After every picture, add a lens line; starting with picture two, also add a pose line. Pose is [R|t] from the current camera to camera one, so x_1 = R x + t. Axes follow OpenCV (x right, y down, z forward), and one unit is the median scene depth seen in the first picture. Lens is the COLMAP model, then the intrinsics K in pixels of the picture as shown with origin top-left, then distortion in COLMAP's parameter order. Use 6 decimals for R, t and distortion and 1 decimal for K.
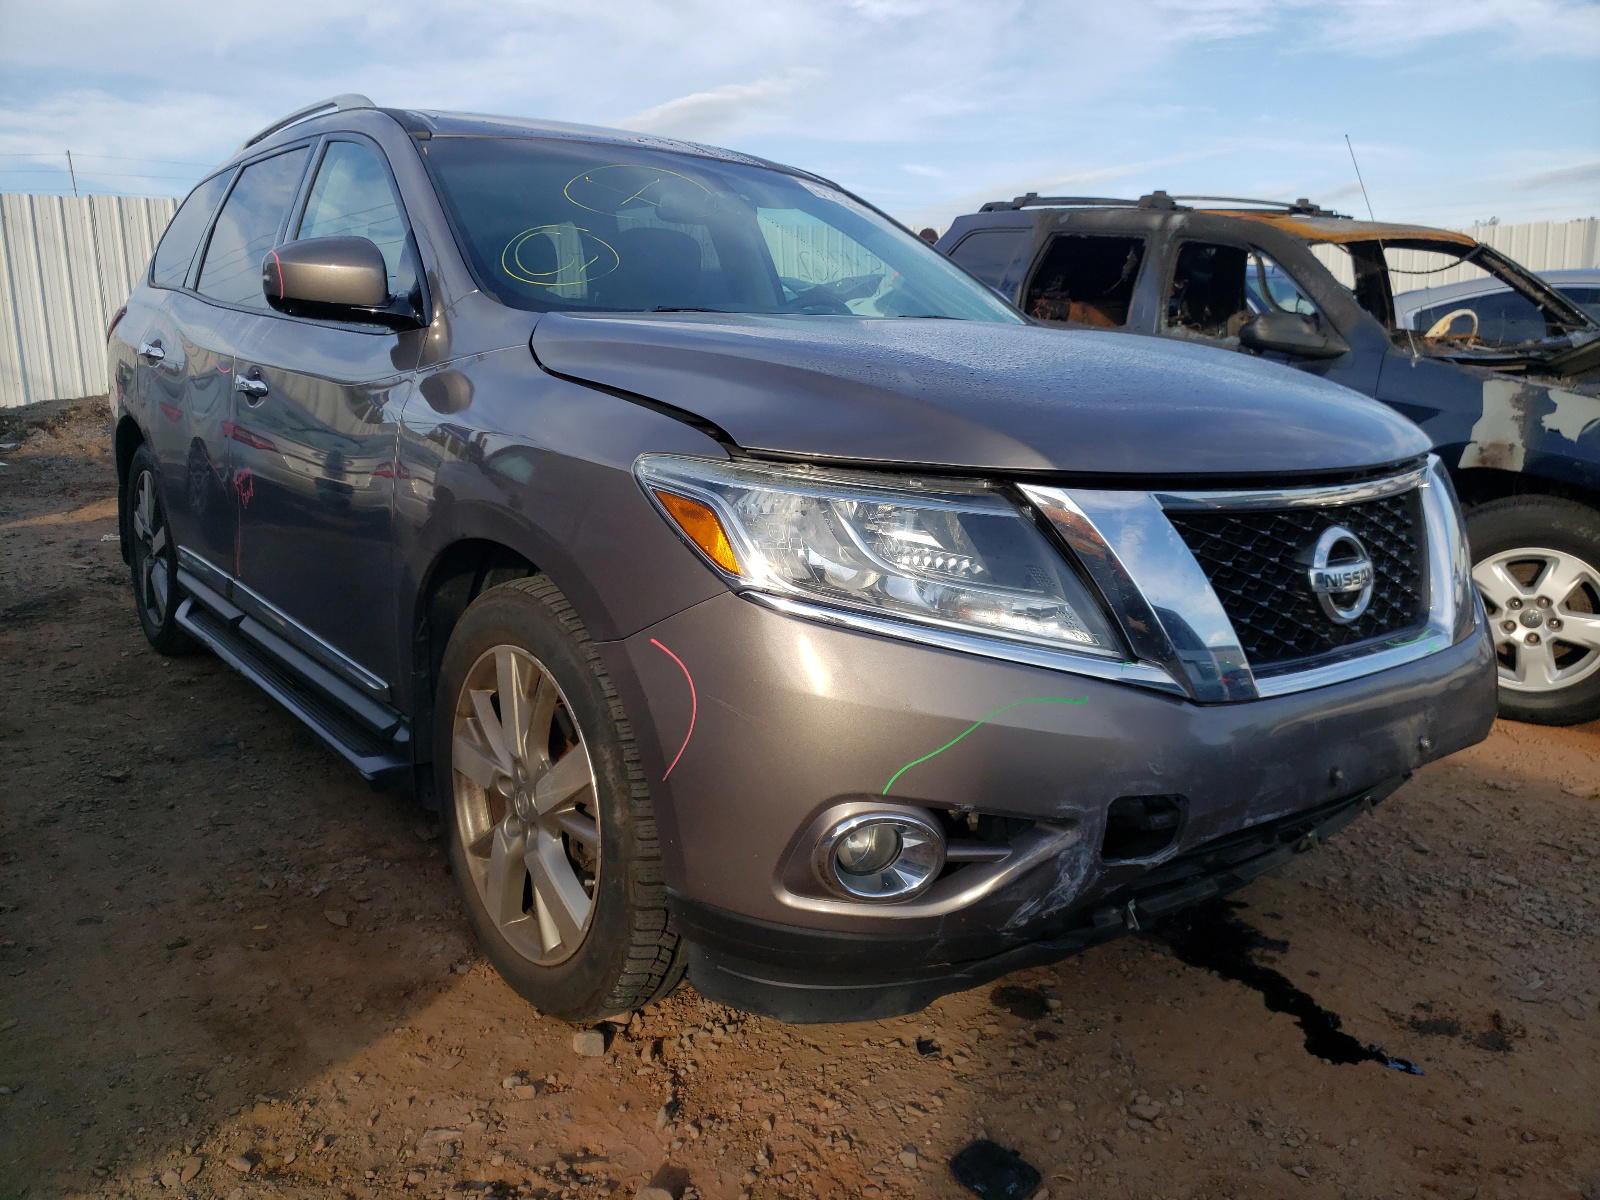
lens RADIAL K [[1239.5, 0, 803.9], [0, 1239.5, 614.7], [0, 0, 1]] dist [-0.019289, 0.056123]
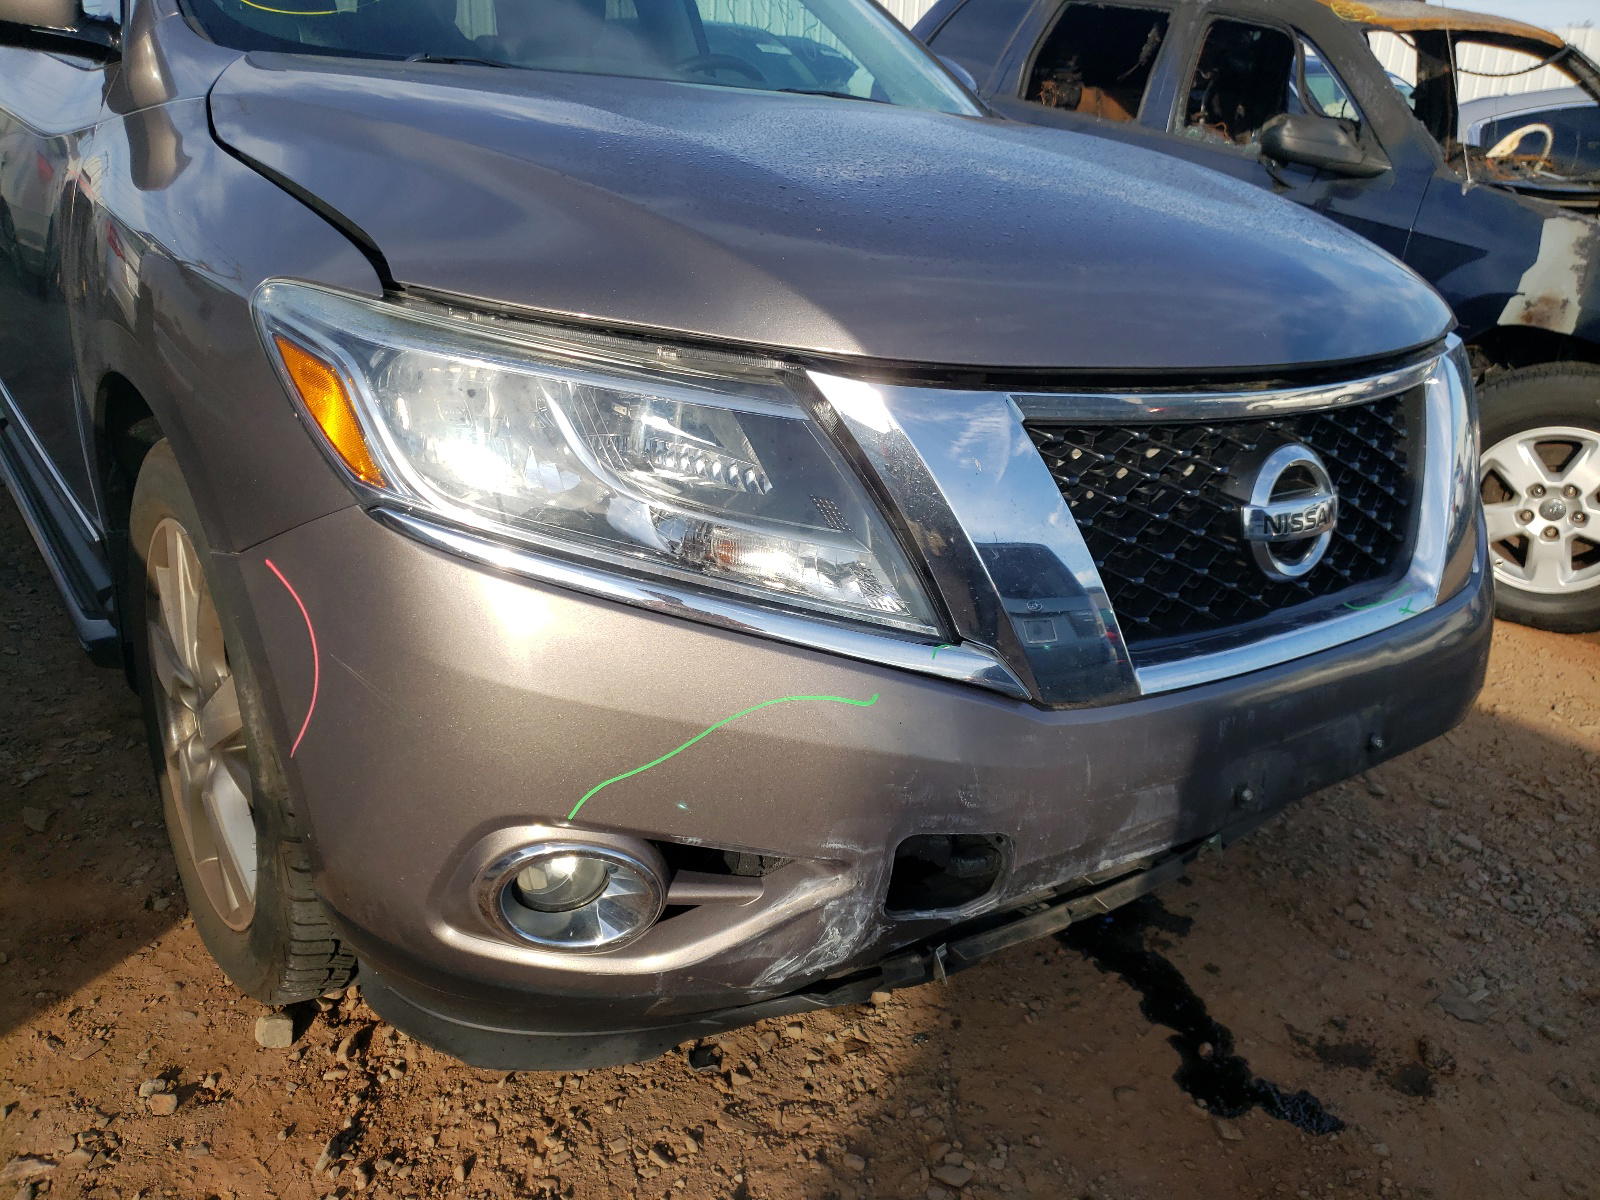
lens RADIAL K [[1239.5, 0, 803.9], [0, 1239.5, 614.7], [0, 0, 1]] dist [-0.019289, 0.056123]
pose [[0.997779, 0.066582, -0.002183, 0.135978], [-0.065271, 0.983641, 0.167899, -0.065288], [0.013327, -0.167383, 0.985802, 0.240496]]
